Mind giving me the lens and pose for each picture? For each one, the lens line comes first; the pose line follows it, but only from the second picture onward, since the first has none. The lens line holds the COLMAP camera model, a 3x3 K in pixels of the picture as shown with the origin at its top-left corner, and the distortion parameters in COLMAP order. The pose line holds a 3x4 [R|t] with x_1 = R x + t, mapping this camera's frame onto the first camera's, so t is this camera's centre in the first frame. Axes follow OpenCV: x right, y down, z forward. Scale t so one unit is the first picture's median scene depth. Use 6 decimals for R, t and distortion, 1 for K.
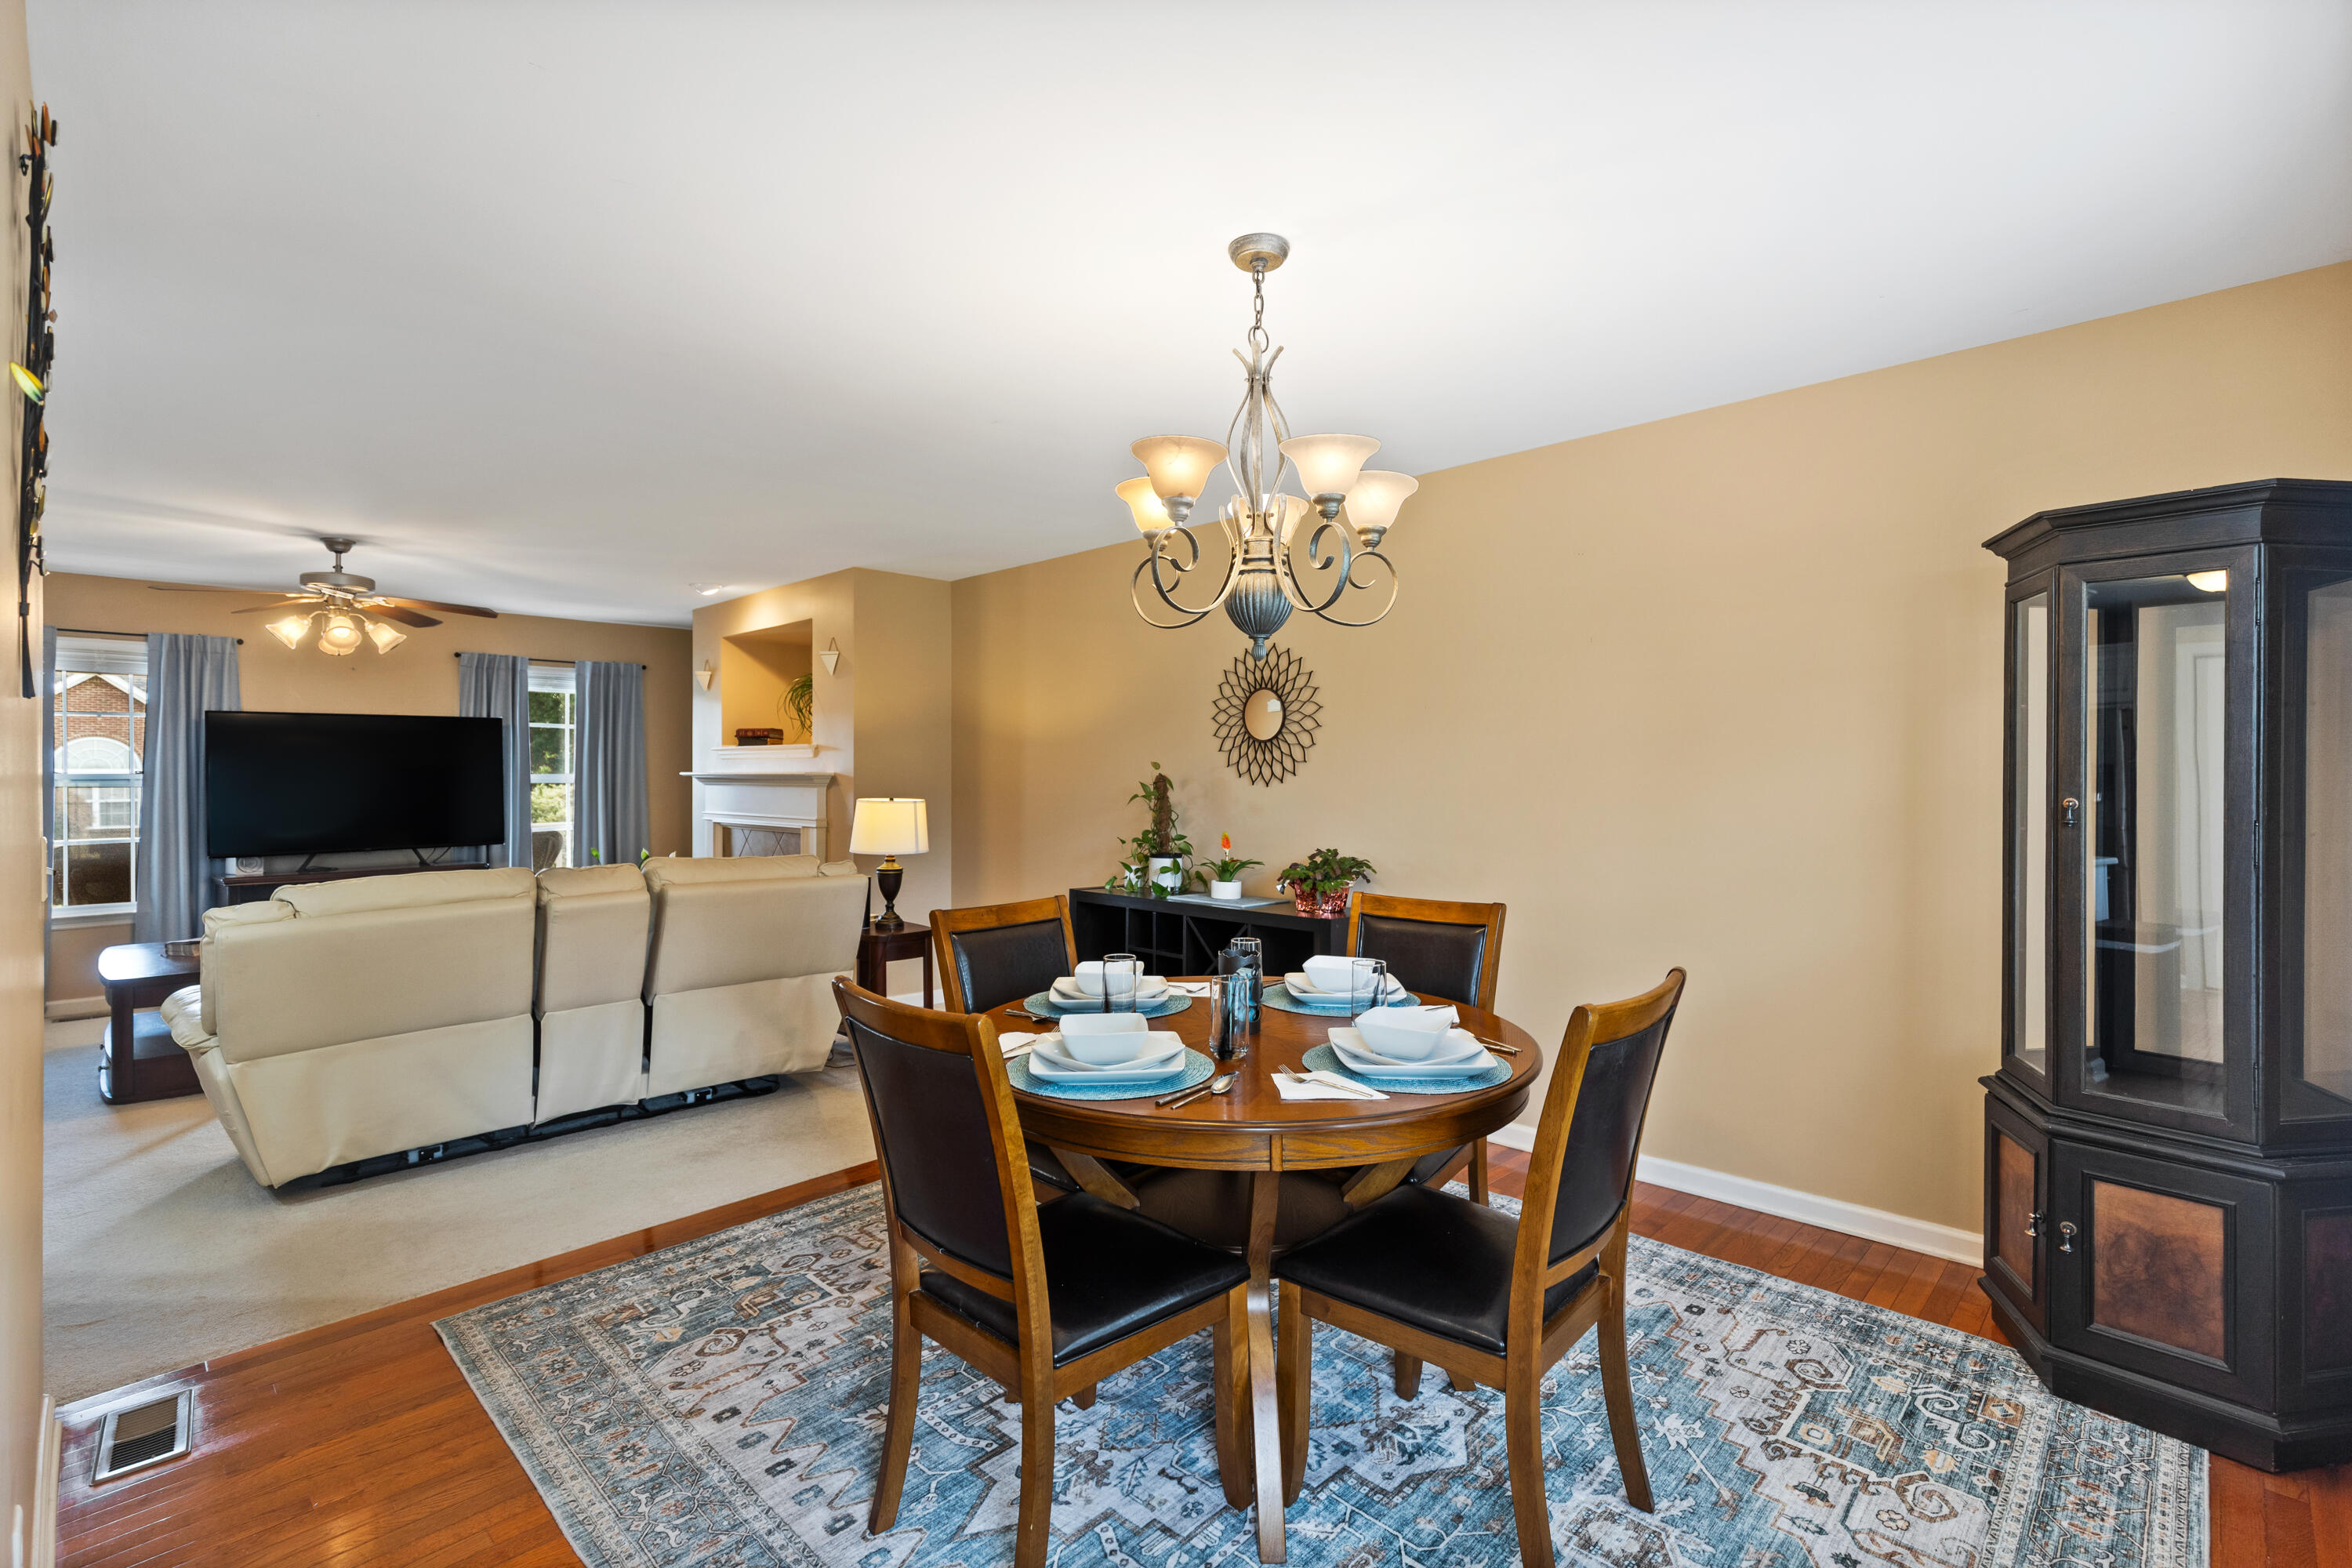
lens RADIAL K [[1066.0, 0, 1177.2], [0, 1066.0, 770.2], [0, 0, 1]] dist [0.010648, -0.000387]
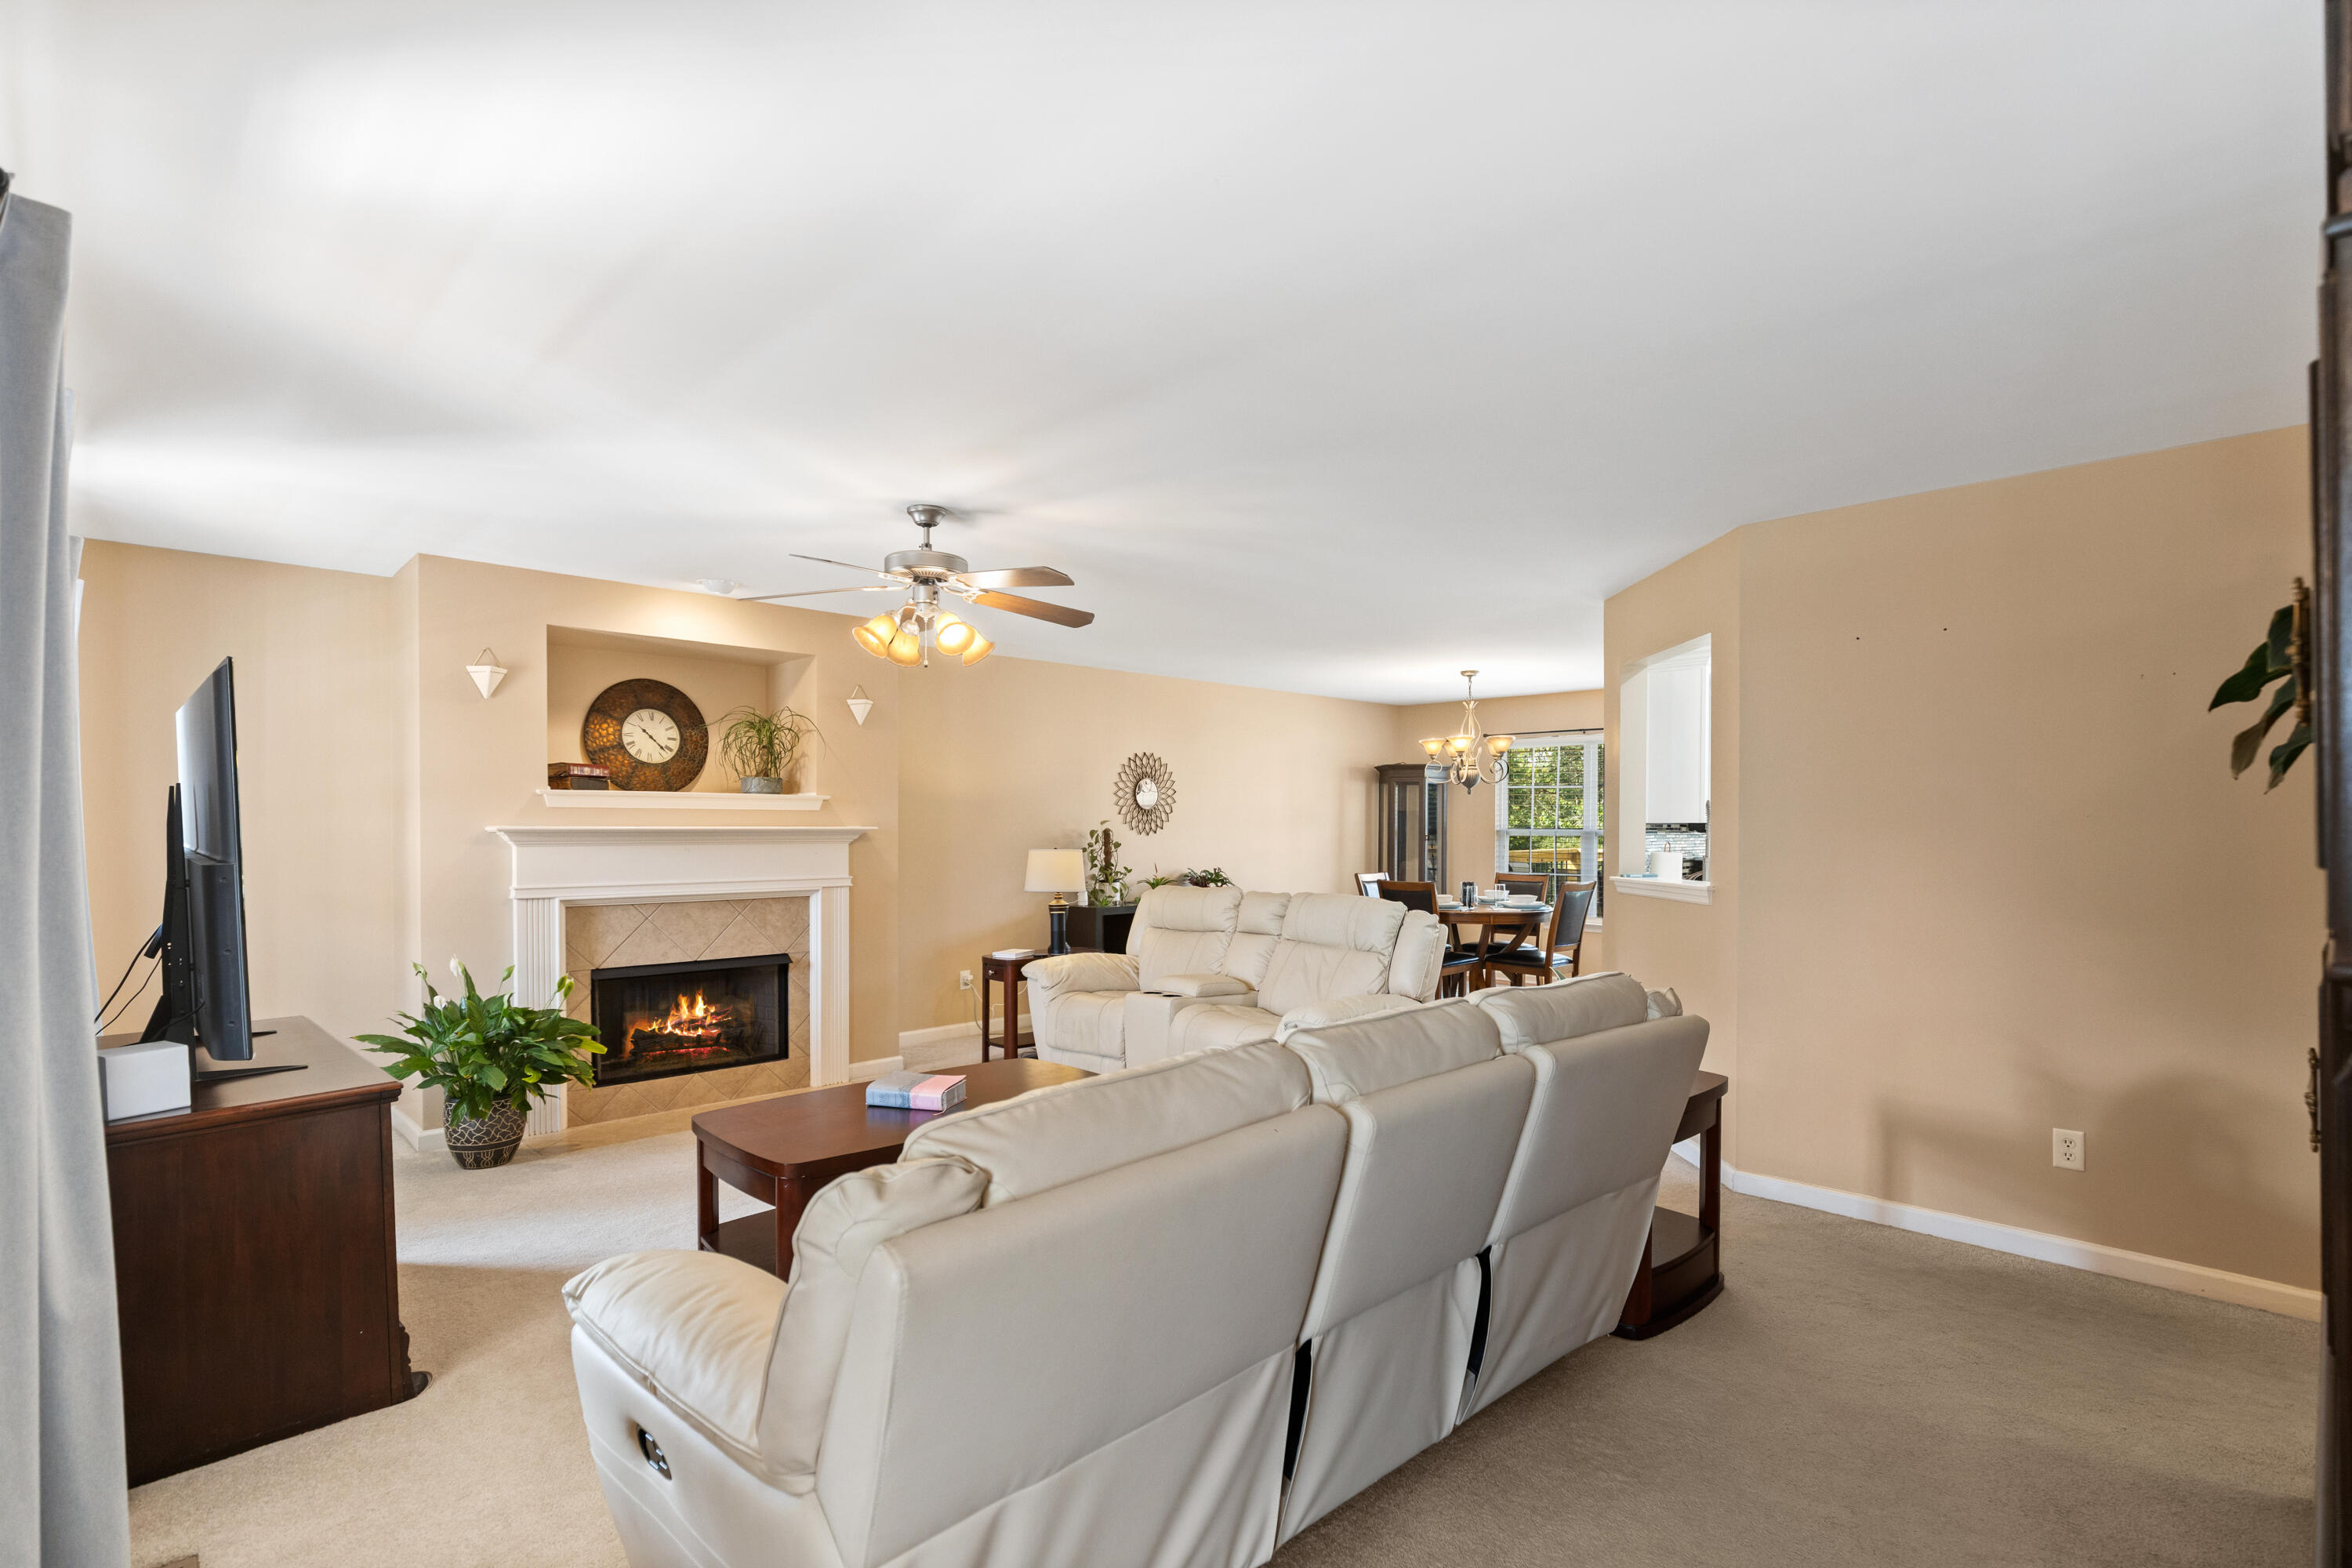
lens RADIAL K [[1119.8, 0, 1187.1], [0, 1119.8, 839.2], [0, 0, 1]] dist [-0.002584, -0.000478]
pose [[0.023141, -0.009805, 0.999684, -1.648165], [-0.001276, 0.999951, 0.009837, 0.002998], [-0.999731, -0.001504, 0.023127, 0.860199]]
